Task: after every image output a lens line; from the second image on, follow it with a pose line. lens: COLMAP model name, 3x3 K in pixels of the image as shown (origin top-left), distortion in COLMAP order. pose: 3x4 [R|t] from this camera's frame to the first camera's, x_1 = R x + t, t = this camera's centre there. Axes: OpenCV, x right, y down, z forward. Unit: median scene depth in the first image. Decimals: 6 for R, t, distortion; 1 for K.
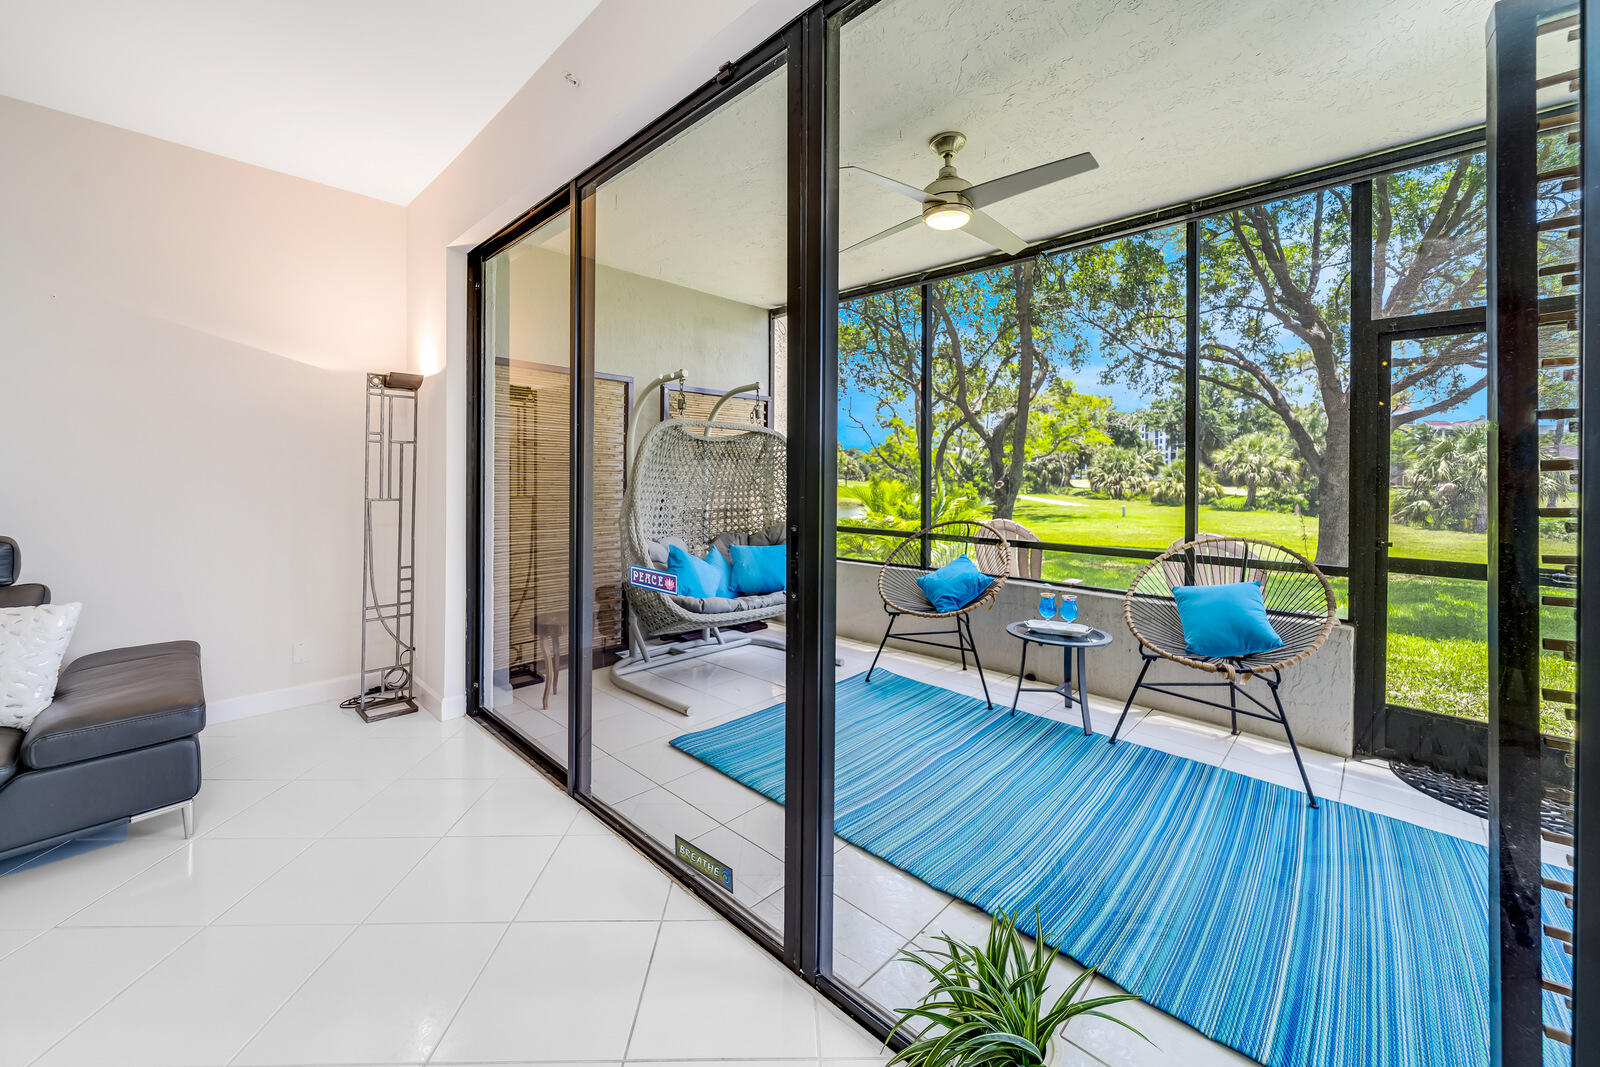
lens RADIAL K [[619.4, 0, 796.9], [0, 619.4, 476.4], [0, 0, 1]] dist [-0.006540, 0.000151]
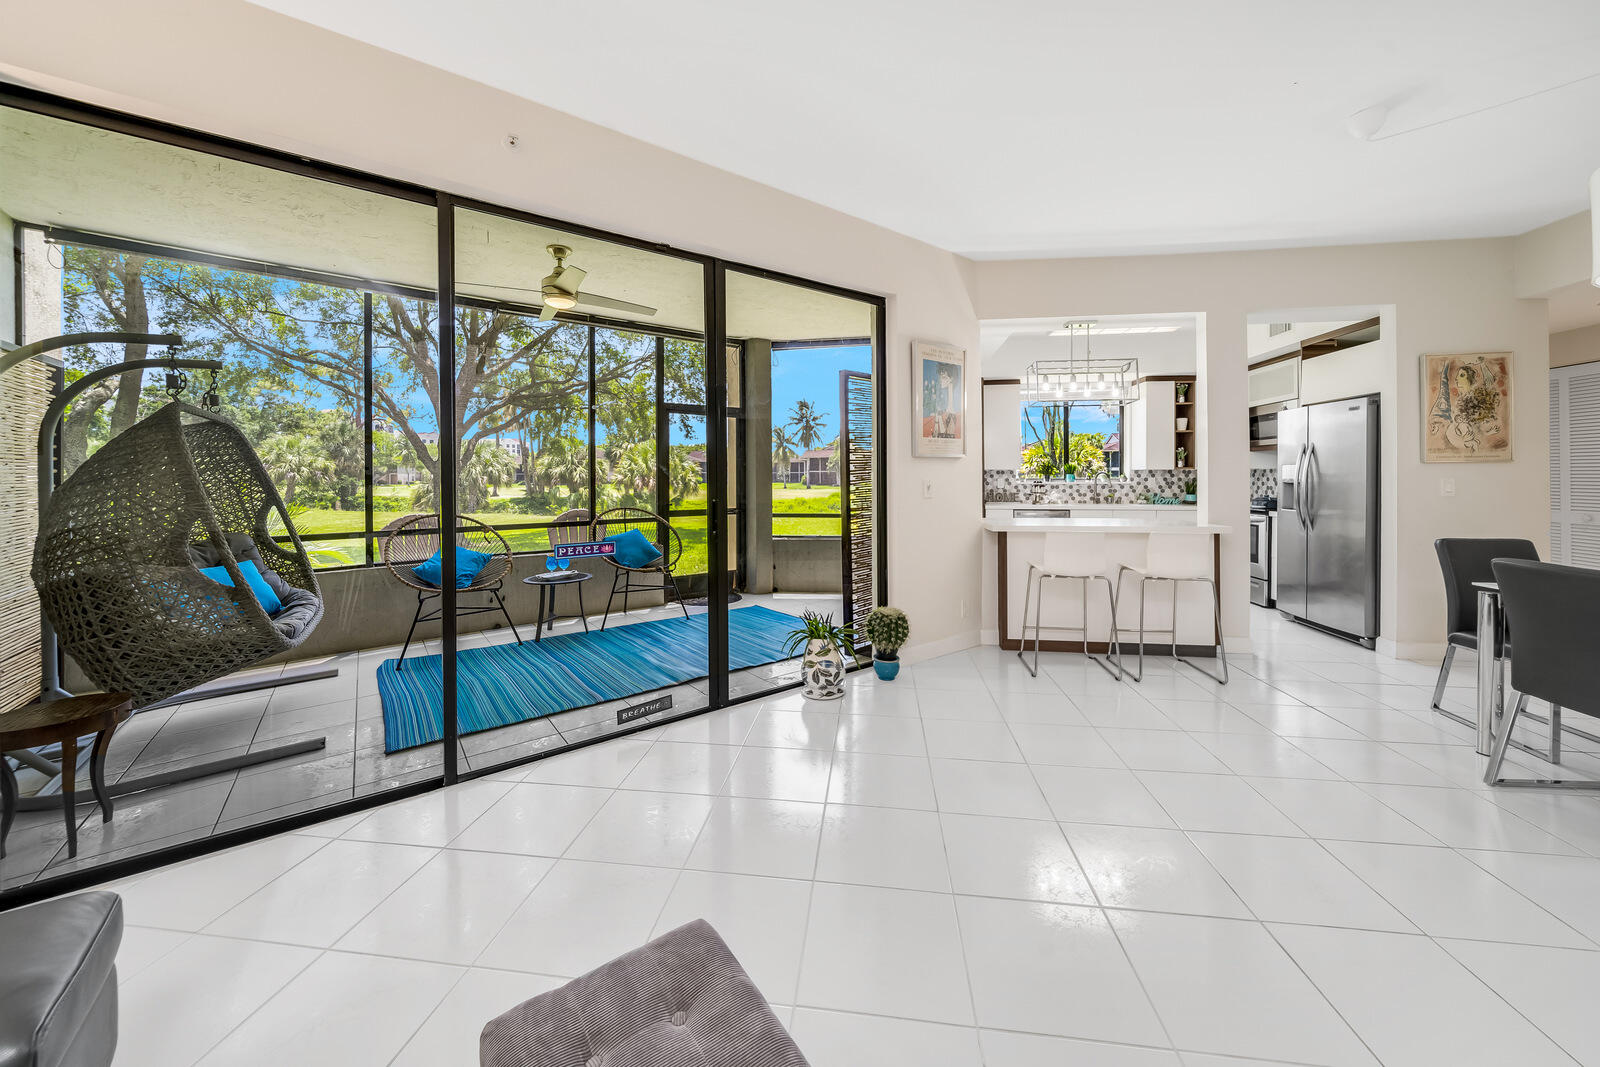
lens RADIAL K [[577.8, 0, 795.5], [0, 577.8, 475.1], [0, 0, 1]] dist [-0.000952, -0.000066]
pose [[0.159757, -0.007175, 0.987130, -0.759886], [0.007889, 0.999951, 0.005991, -0.004323], [-0.987125, 0.006830, 0.159806, 0.165808]]
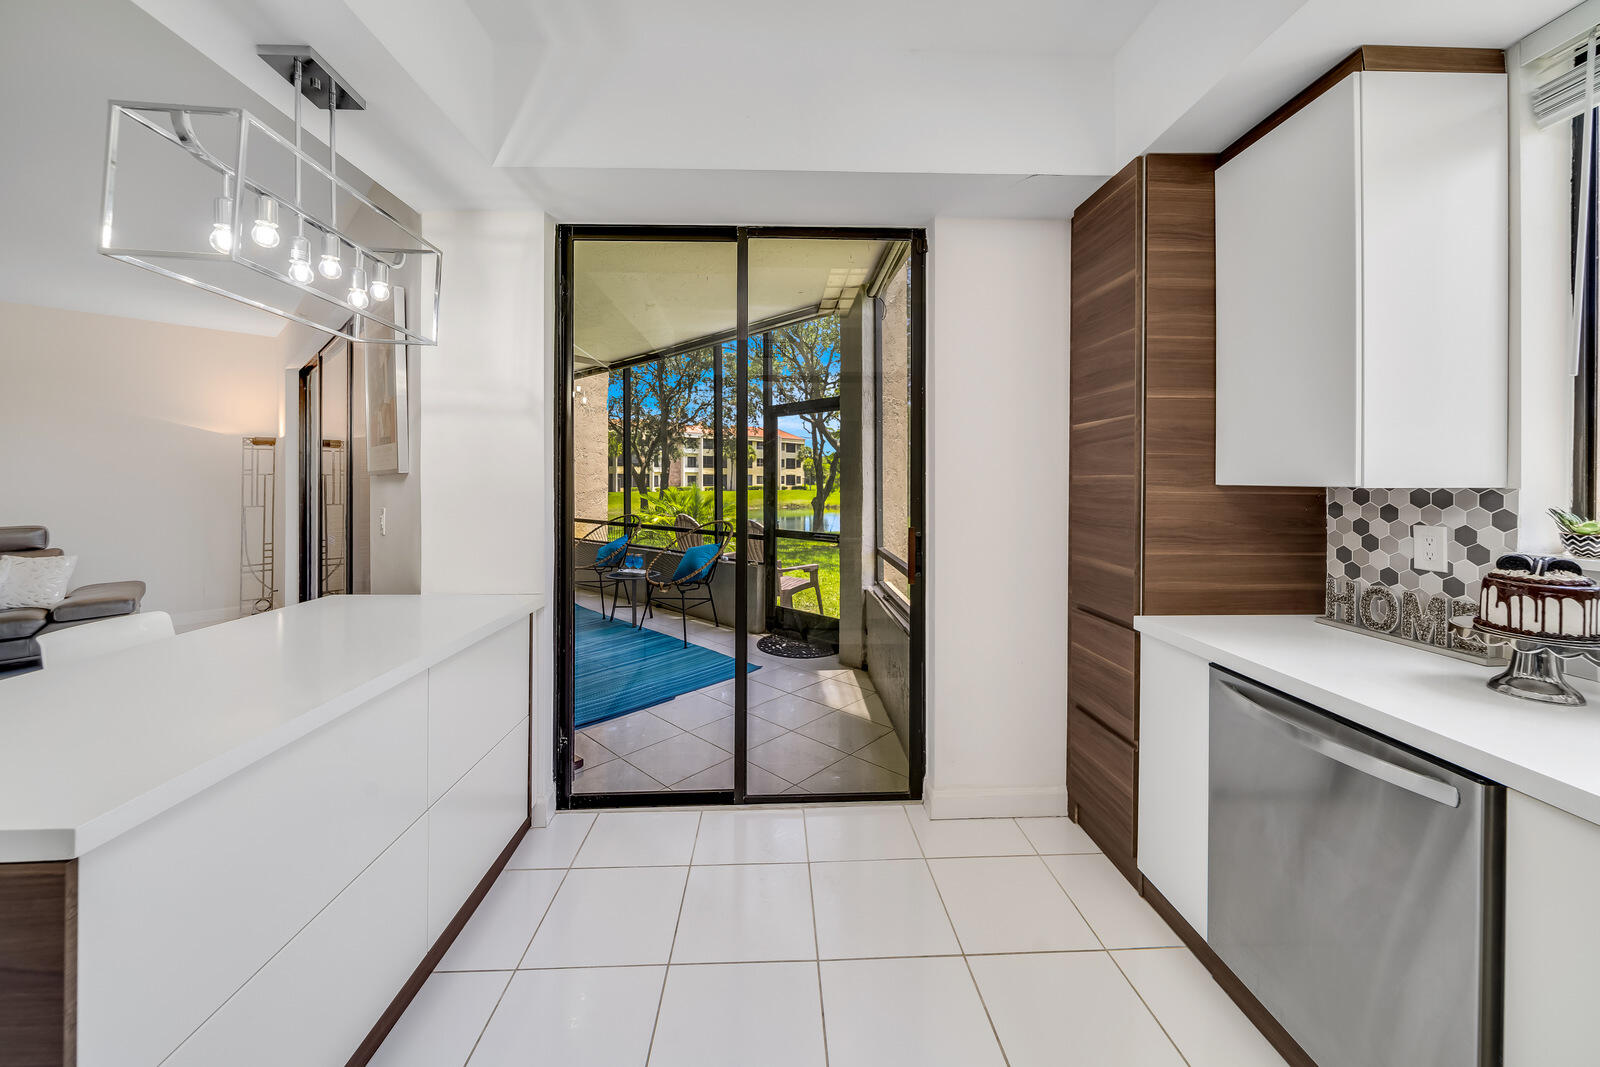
lens RADIAL K [[570.4, 0, 798.7], [0, 570.4, 481.3], [0, 0, 1]] dist [0.001586, -0.002346]
pose [[0.999732, -0.012013, 0.019773, 0.749251], [0.012007, 0.999928, 0.000440, -0.014789], [-0.019777, -0.000202, 0.999804, -0.589755]]
